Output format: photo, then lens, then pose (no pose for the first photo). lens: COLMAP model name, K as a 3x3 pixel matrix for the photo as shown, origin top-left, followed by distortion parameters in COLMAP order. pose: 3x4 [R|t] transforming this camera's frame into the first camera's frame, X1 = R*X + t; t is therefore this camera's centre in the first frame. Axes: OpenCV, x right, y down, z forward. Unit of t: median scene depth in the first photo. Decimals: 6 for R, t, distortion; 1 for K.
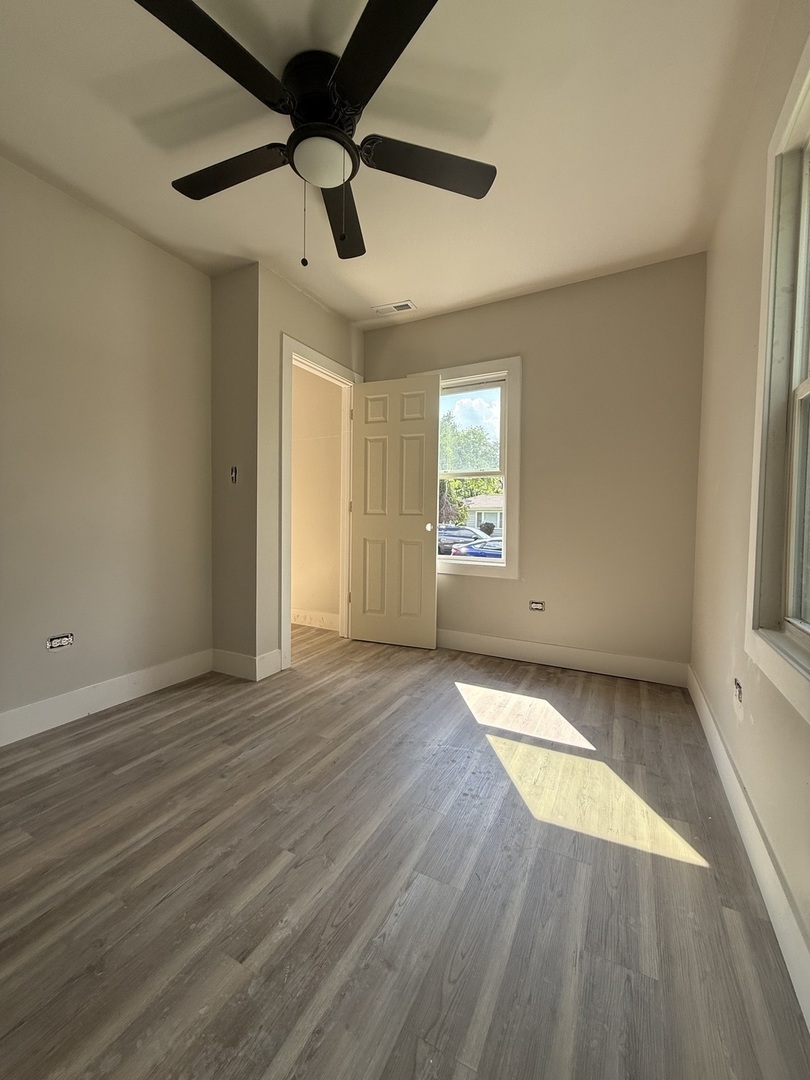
lens RADIAL K [[431.2, 0, 408.5], [0, 431.2, 536.6], [0, 0, 1]] dist [0.000040, -0.000443]
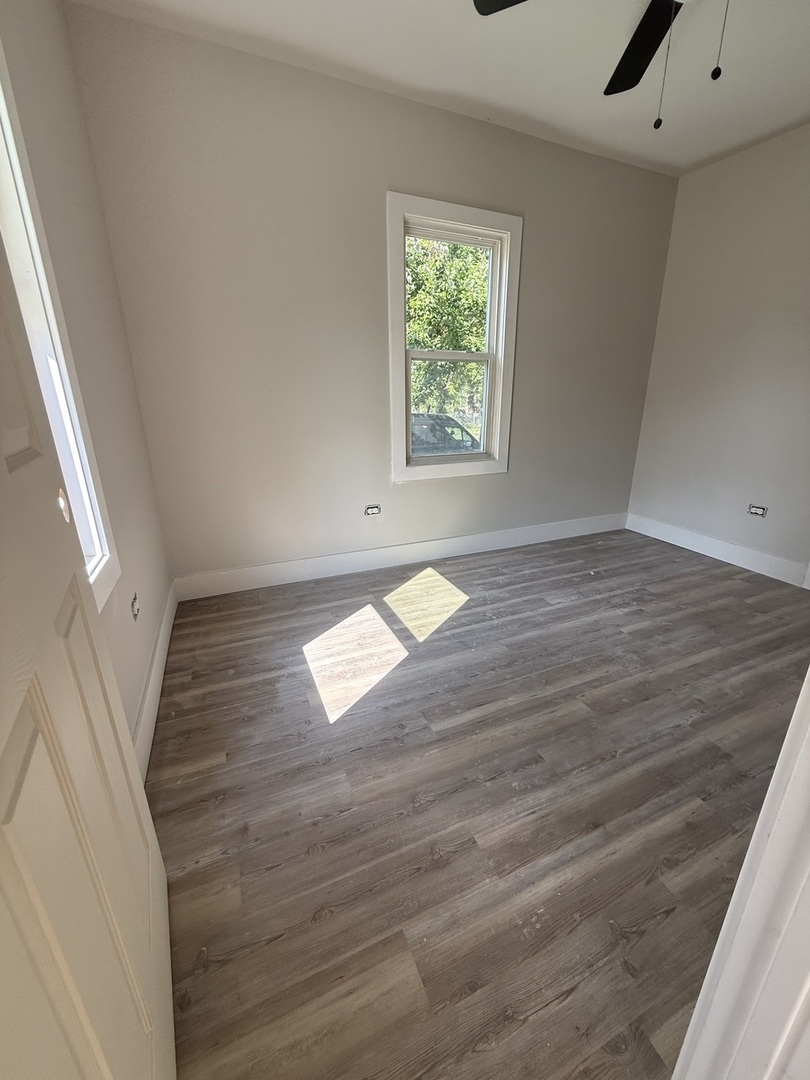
lens RADIAL K [[431.2, 0, 404.7], [0, 431.2, 539.4], [0, 0, 1]] dist [0.000040, -0.000443]
pose [[-0.778668, -0.206450, 0.592499, -0.333144], [0.019189, 0.936039, 0.351372, -0.122285], [-0.627143, 0.284972, -0.724902, 1.643018]]
